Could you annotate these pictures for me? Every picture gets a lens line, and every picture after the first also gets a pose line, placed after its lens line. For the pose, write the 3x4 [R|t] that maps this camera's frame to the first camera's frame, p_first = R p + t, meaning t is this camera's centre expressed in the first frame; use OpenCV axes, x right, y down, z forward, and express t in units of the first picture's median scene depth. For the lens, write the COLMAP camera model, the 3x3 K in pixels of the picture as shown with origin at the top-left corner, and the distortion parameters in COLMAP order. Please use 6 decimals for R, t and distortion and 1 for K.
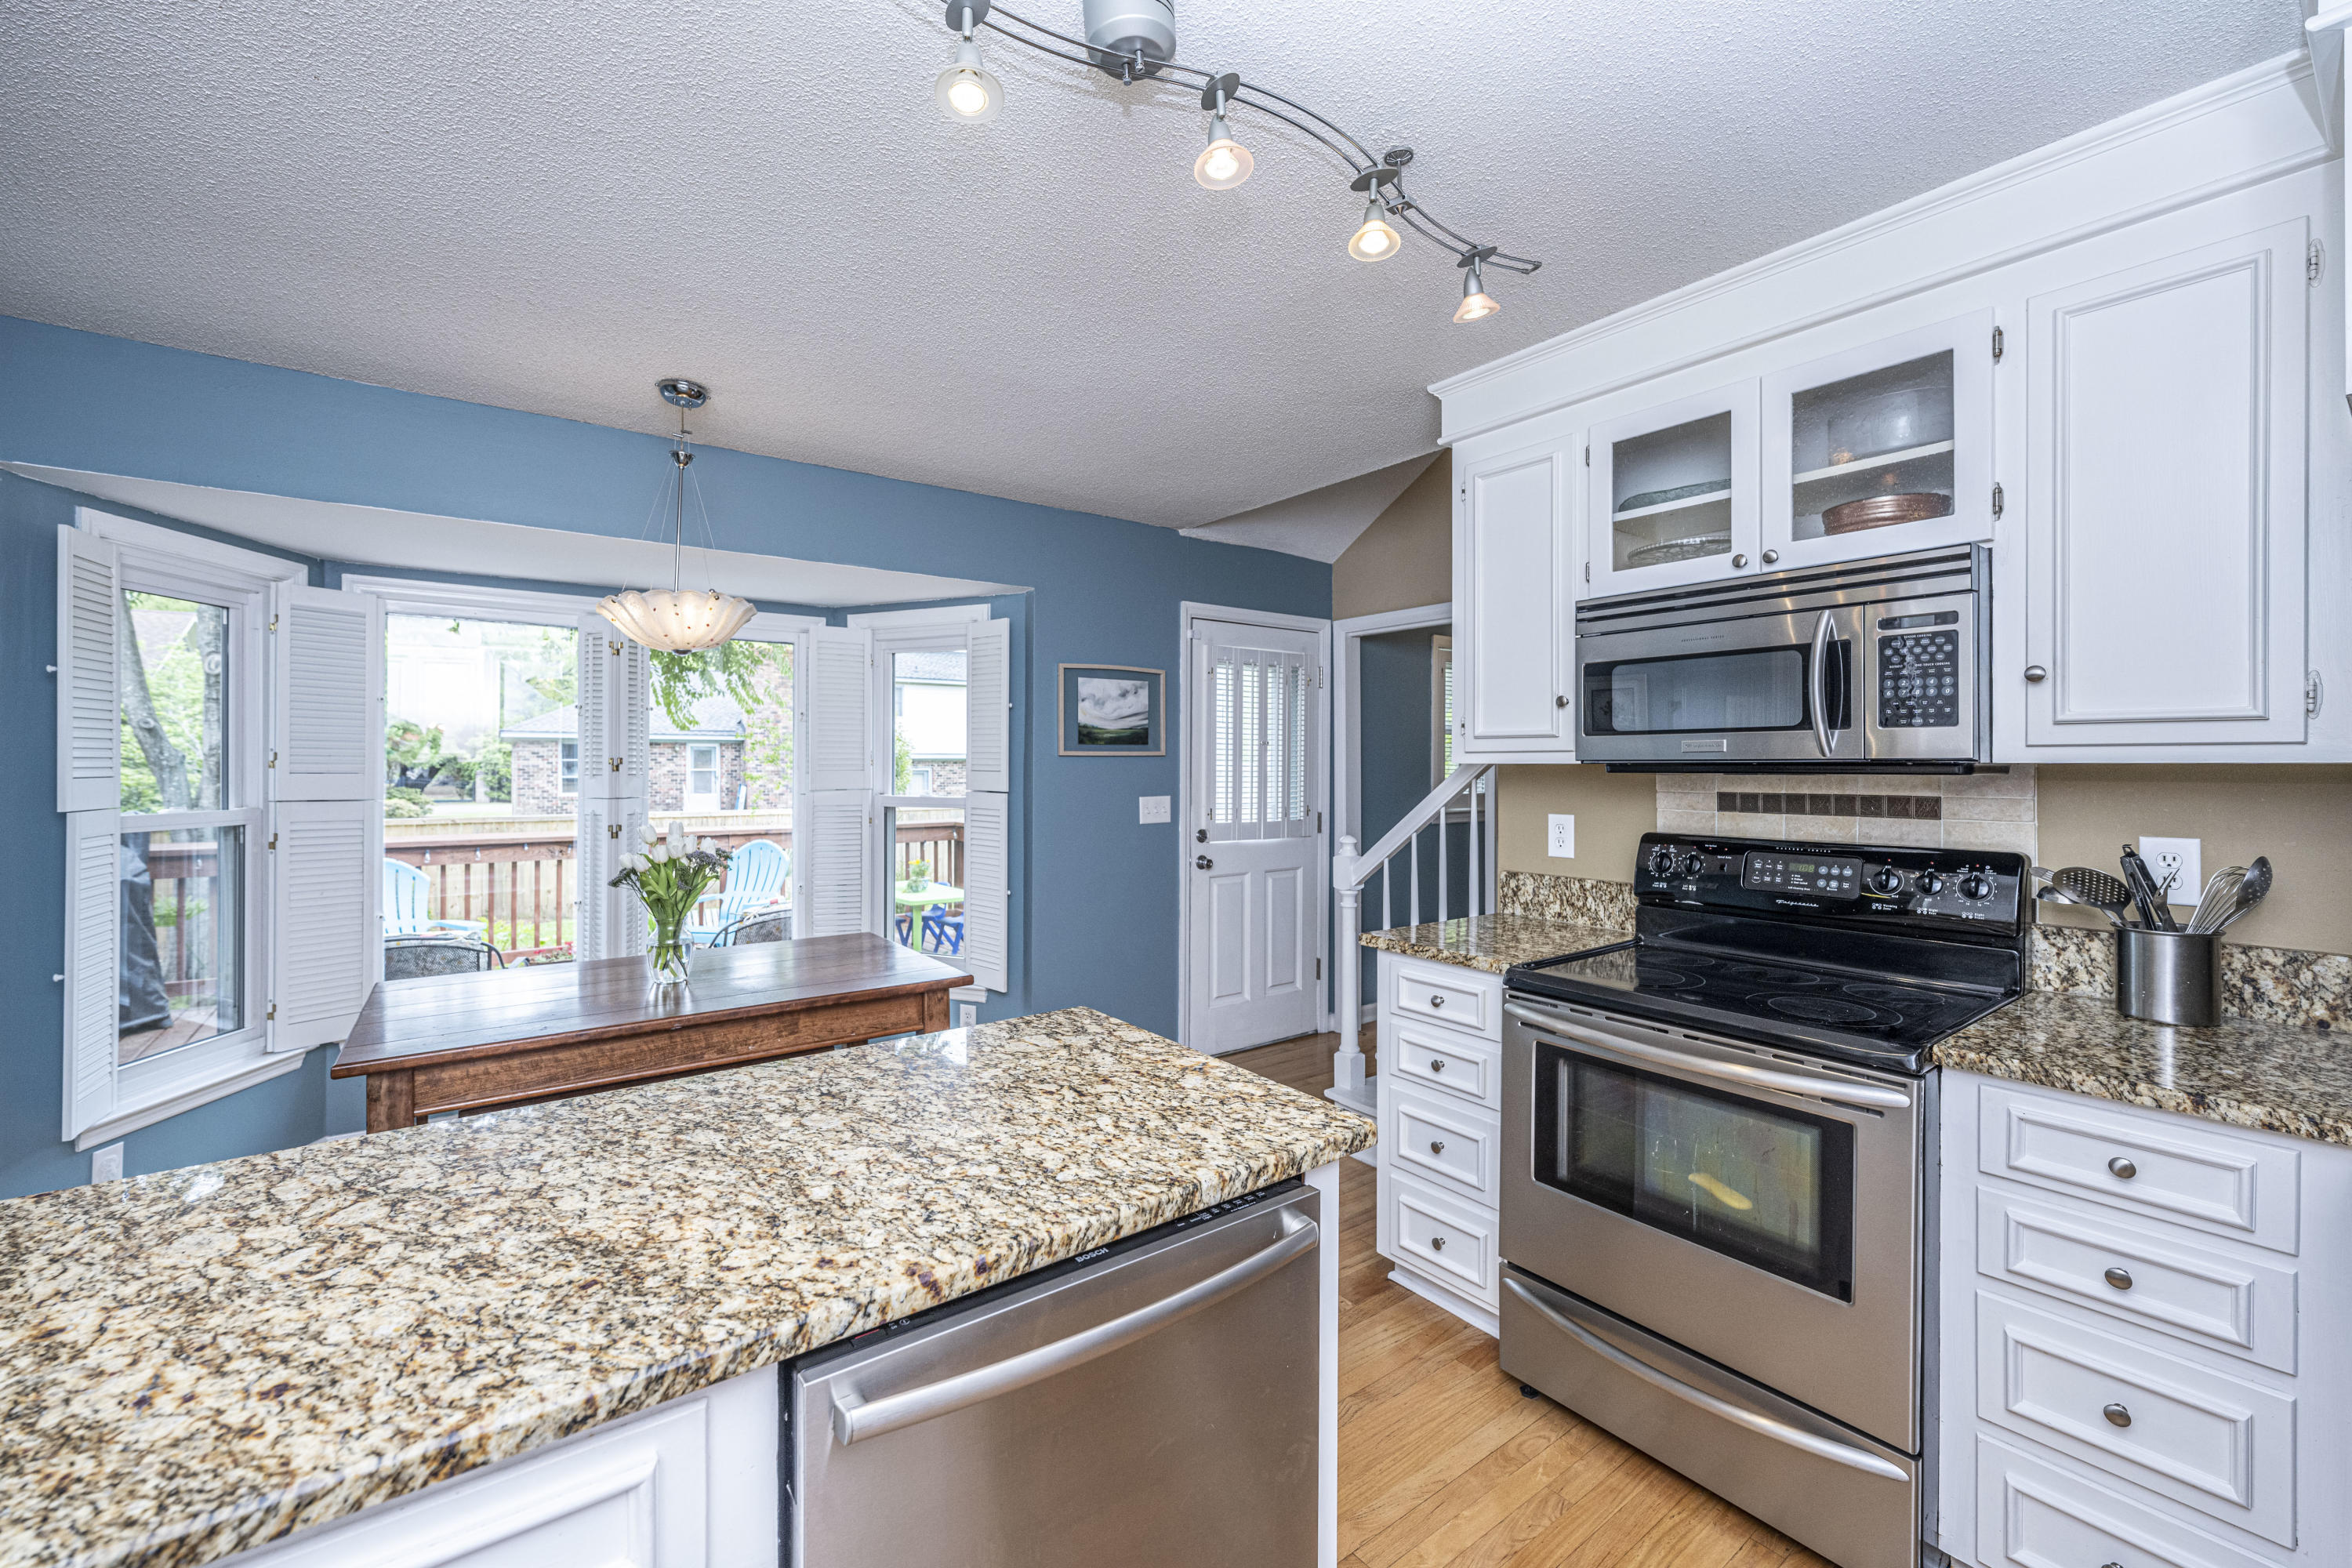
lens RADIAL K [[947.7, 0, 1180.5], [0, 947.7, 776.0], [0, 0, 1]] dist [-0.003136, -0.000041]
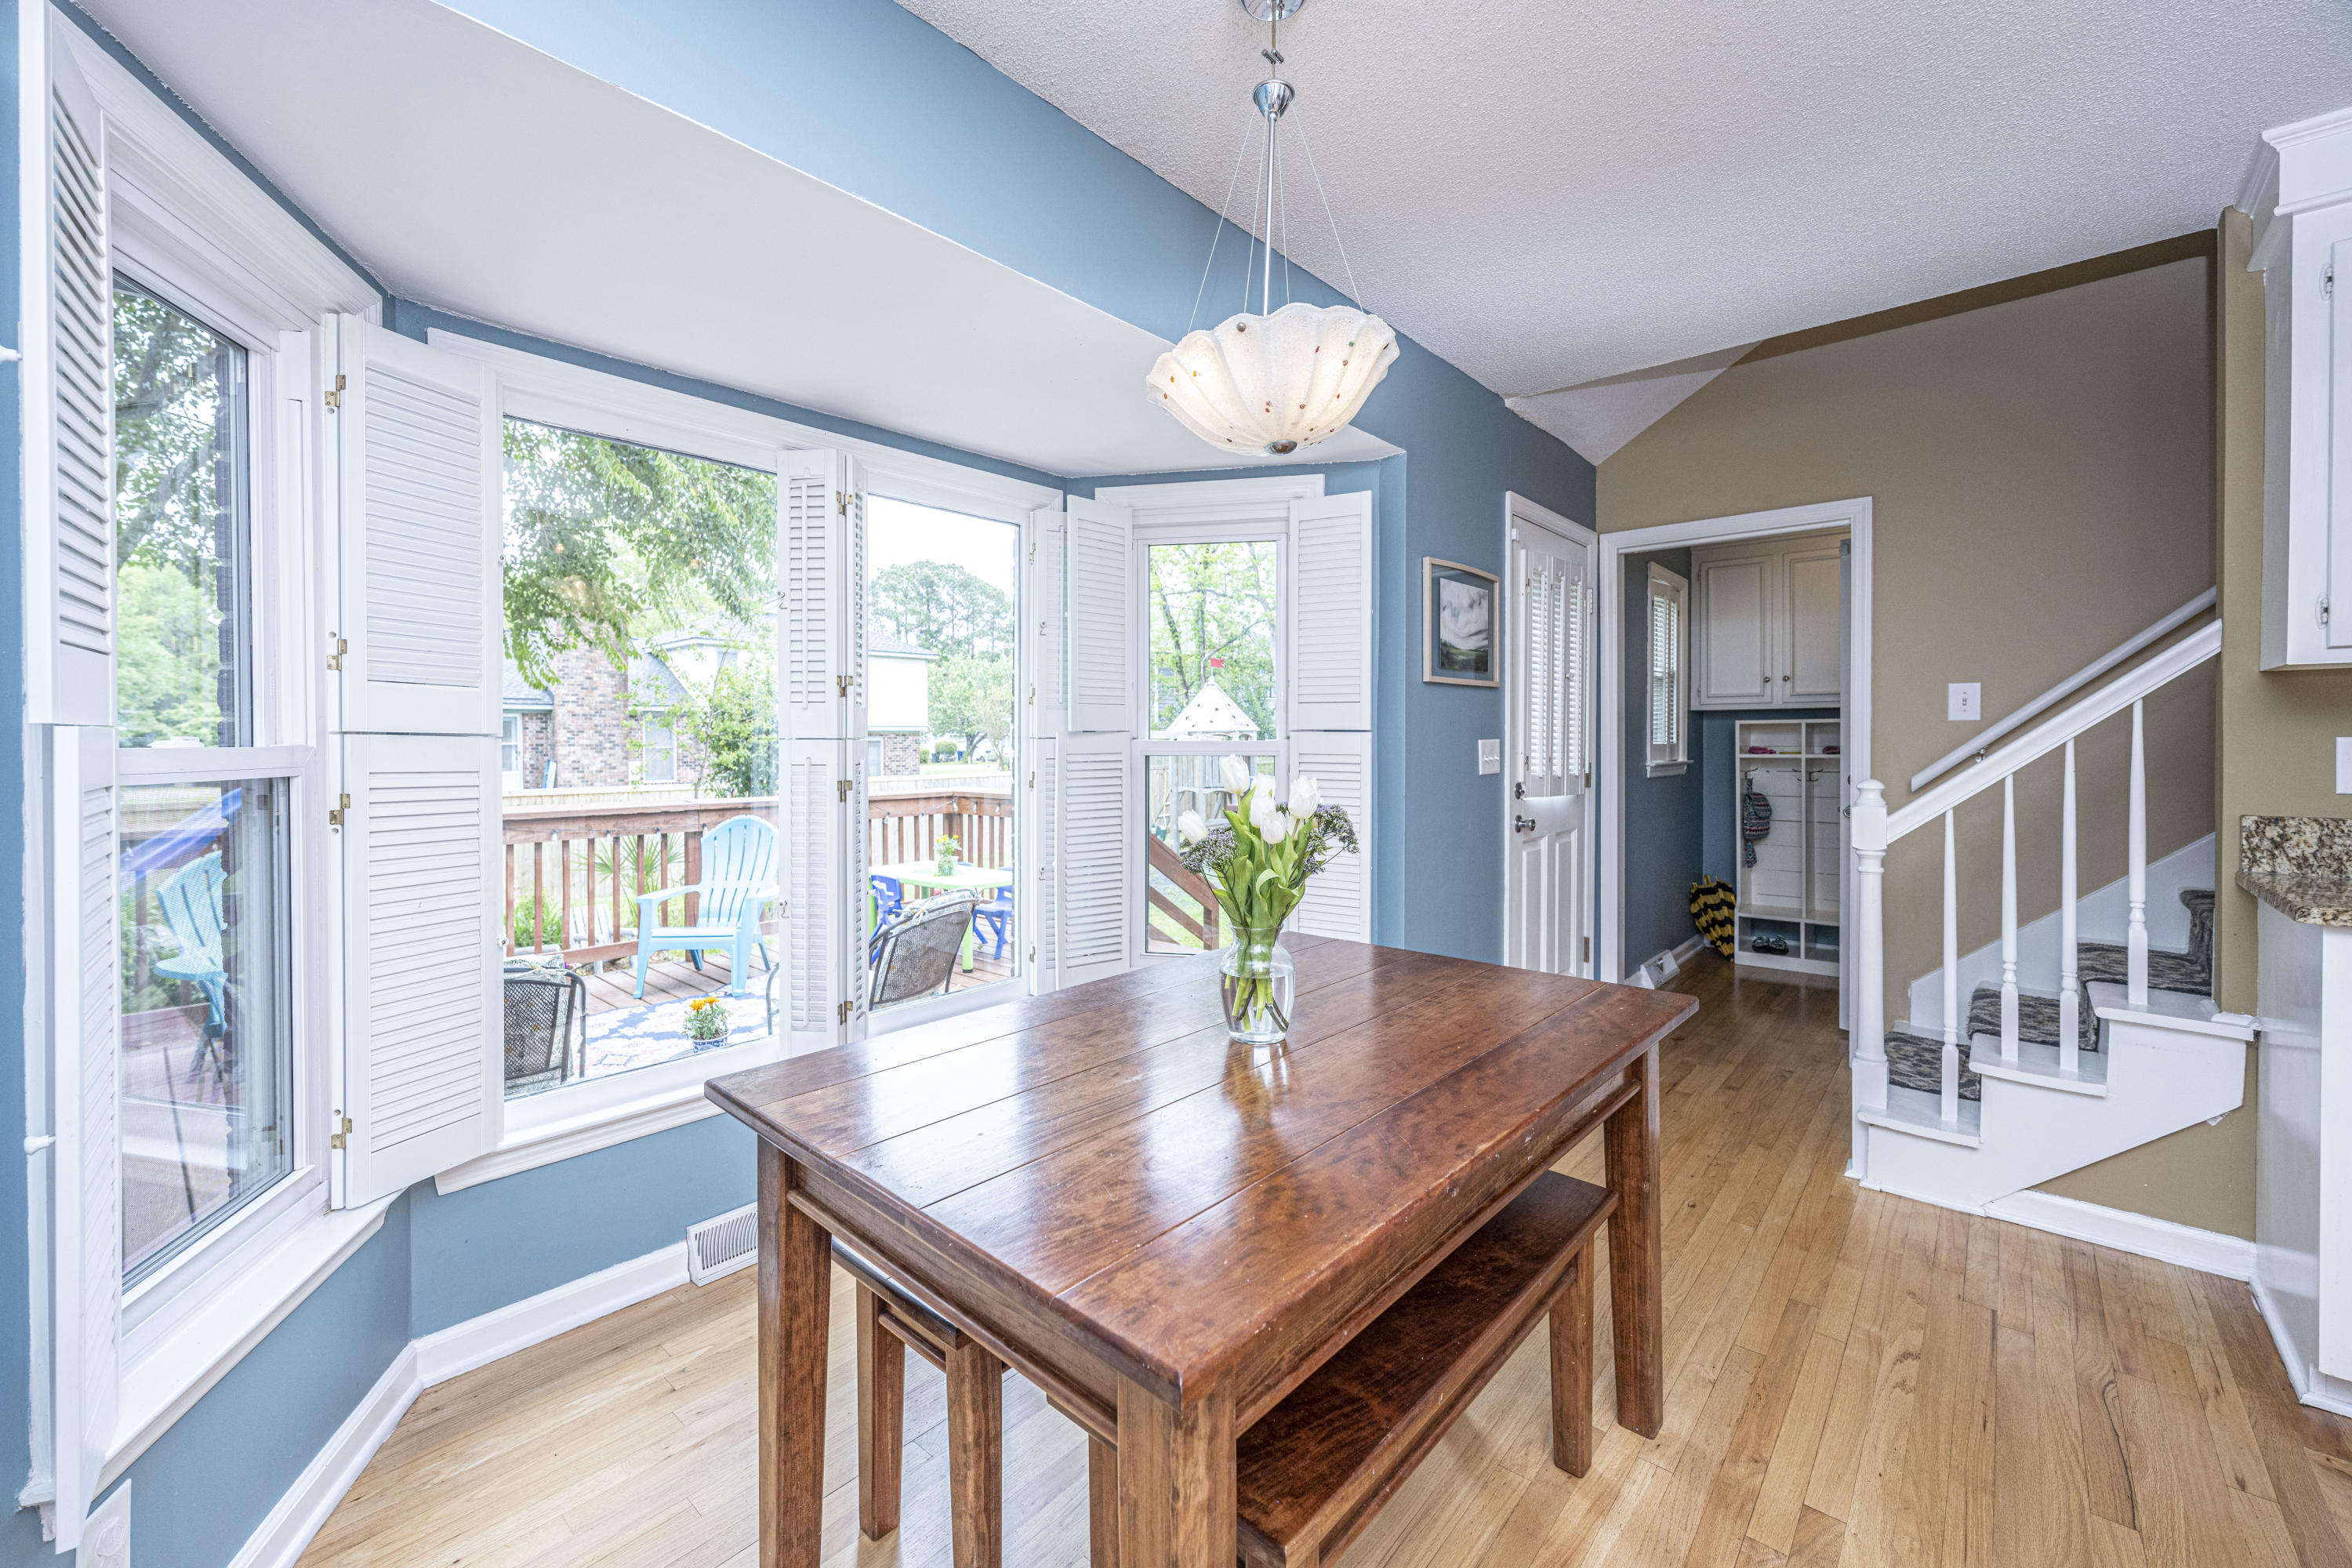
lens RADIAL K [[947.7, 0, 1166.2], [0, 947.7, 763.4], [0, 0, 1]] dist [-0.003136, -0.000041]
pose [[0.983565, -0.010028, 0.180275, -0.408816], [0.007653, 0.999875, 0.013861, 0.026978], [-0.180392, -0.012253, 0.983519, 0.272069]]
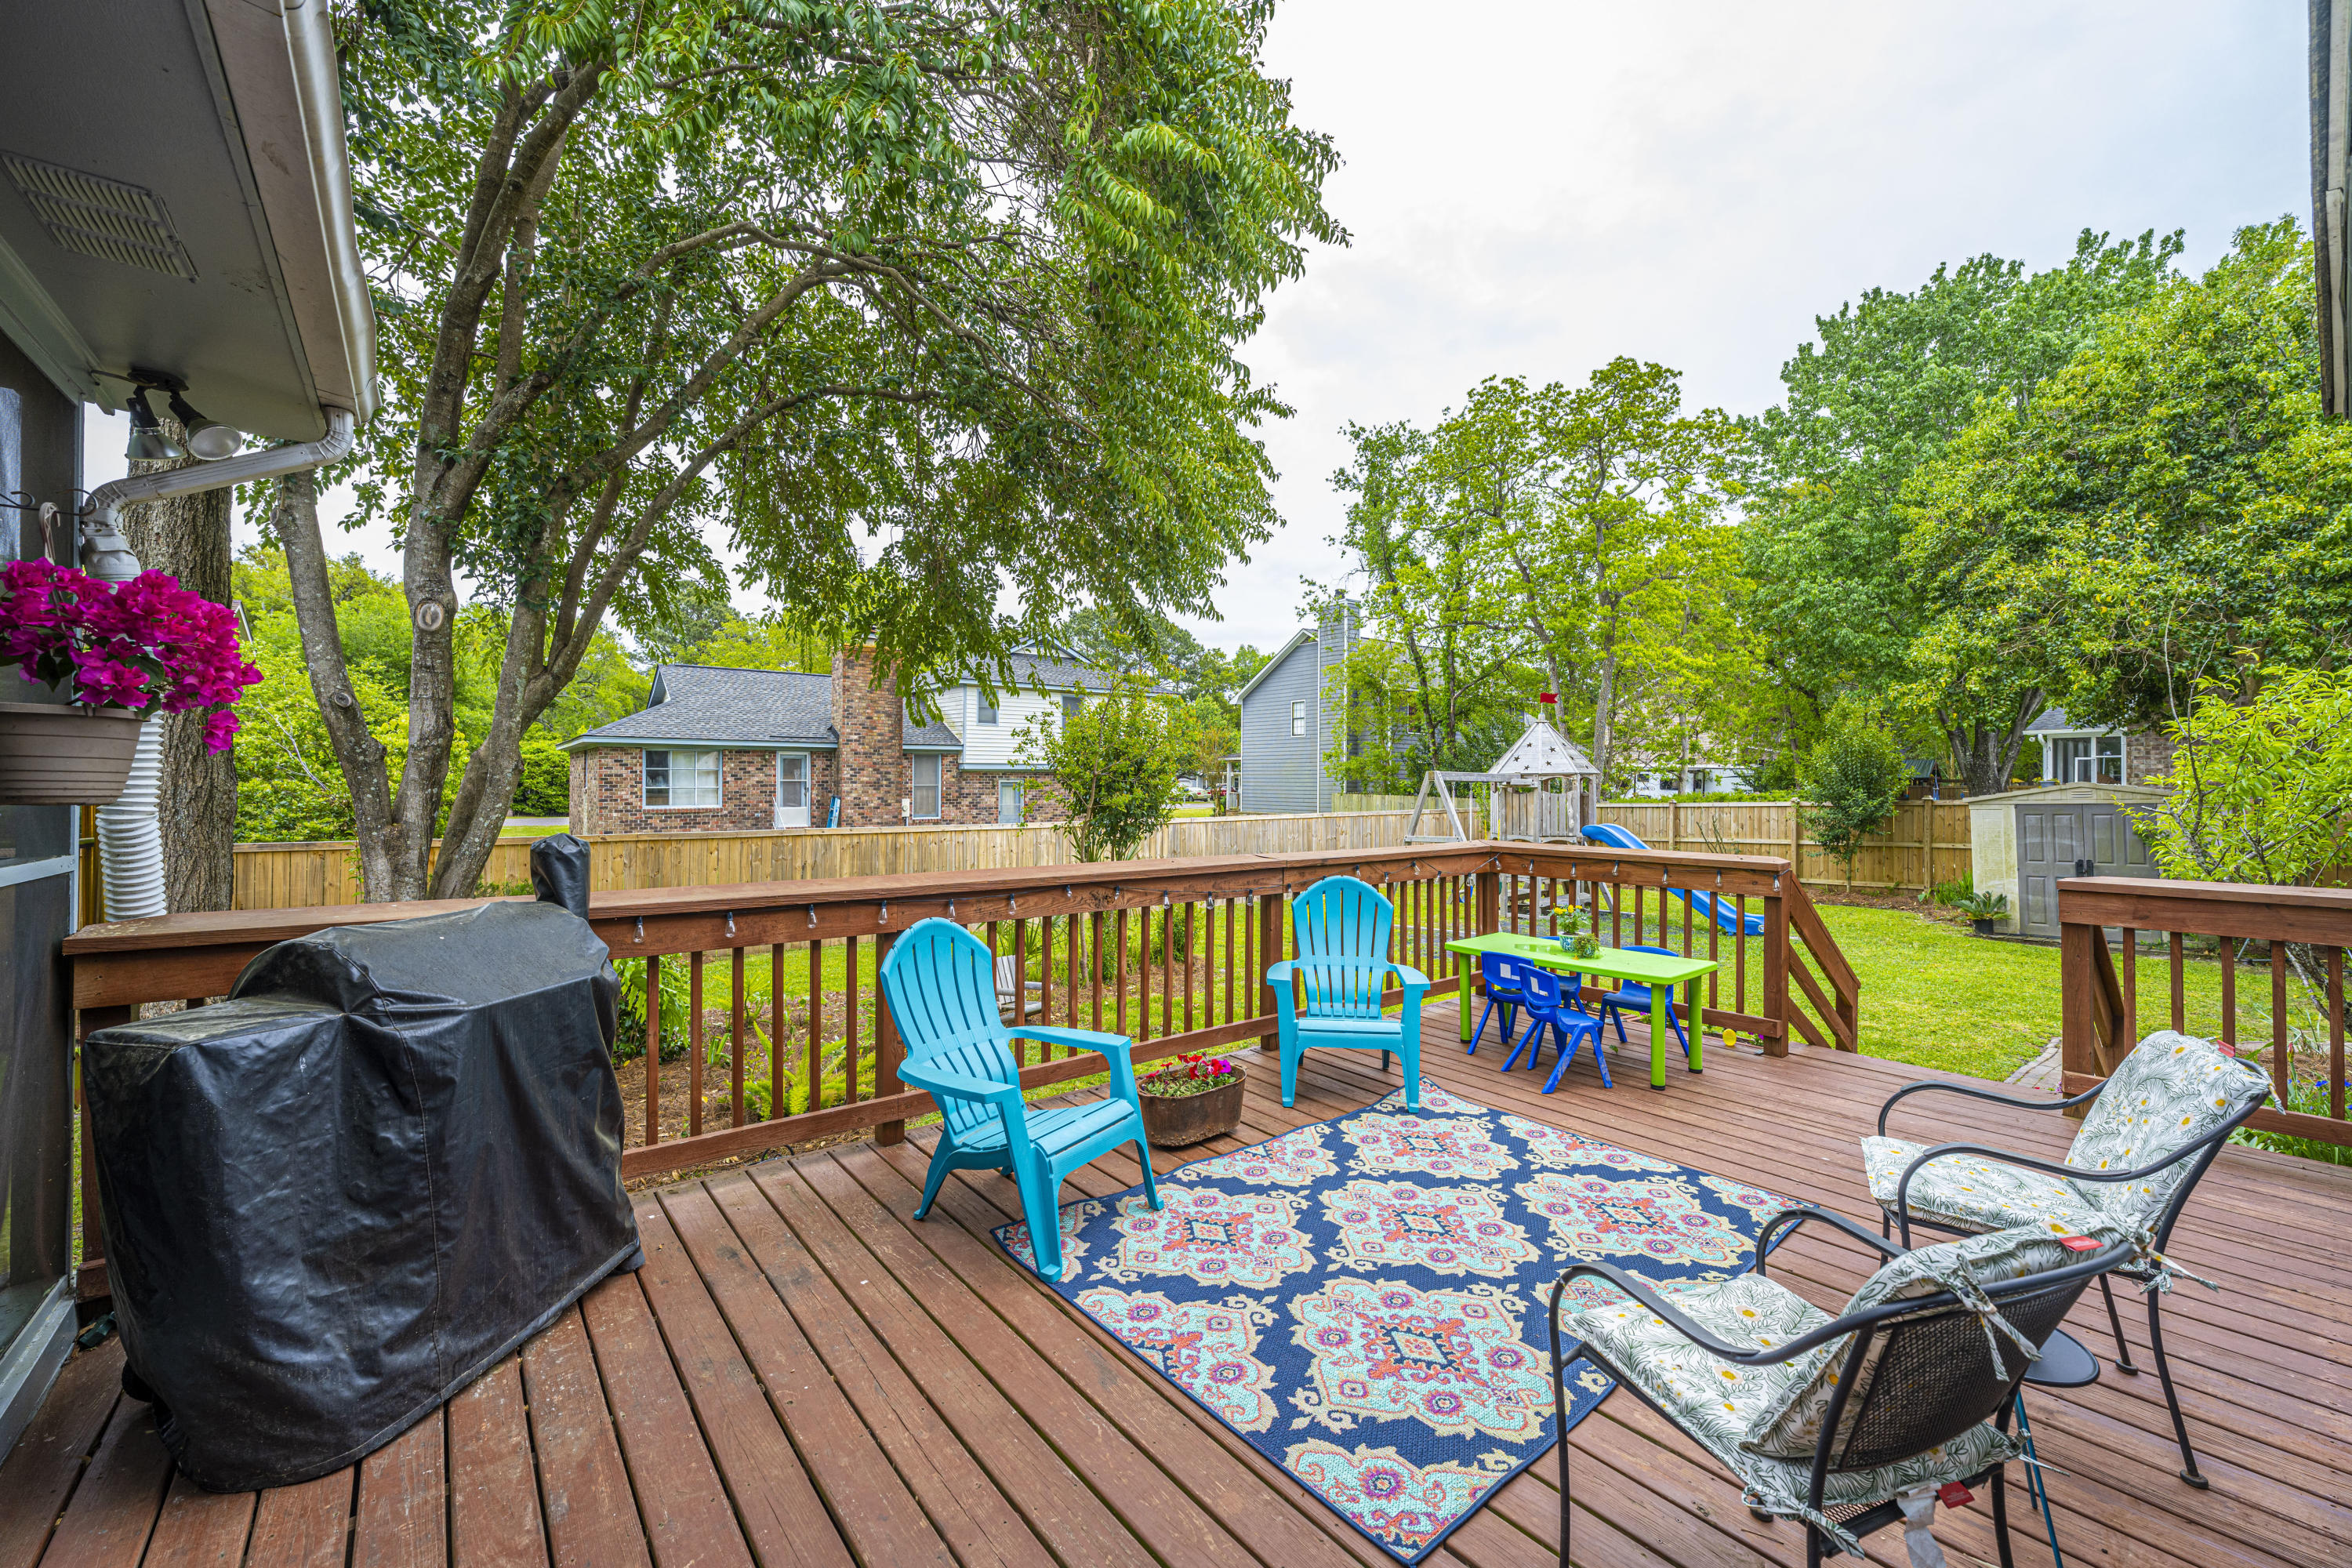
lens RADIAL K [[947.7, 0, 1172.4], [0, 947.7, 778.2], [0, 0, 1]] dist [-0.003136, -0.000041]
pose [[0.999970, 0.002748, 0.007203, -0.955803], [-0.002650, 0.999905, -0.013553, 0.016306], [-0.007239, 0.013534, 0.999882, 0.602621]]
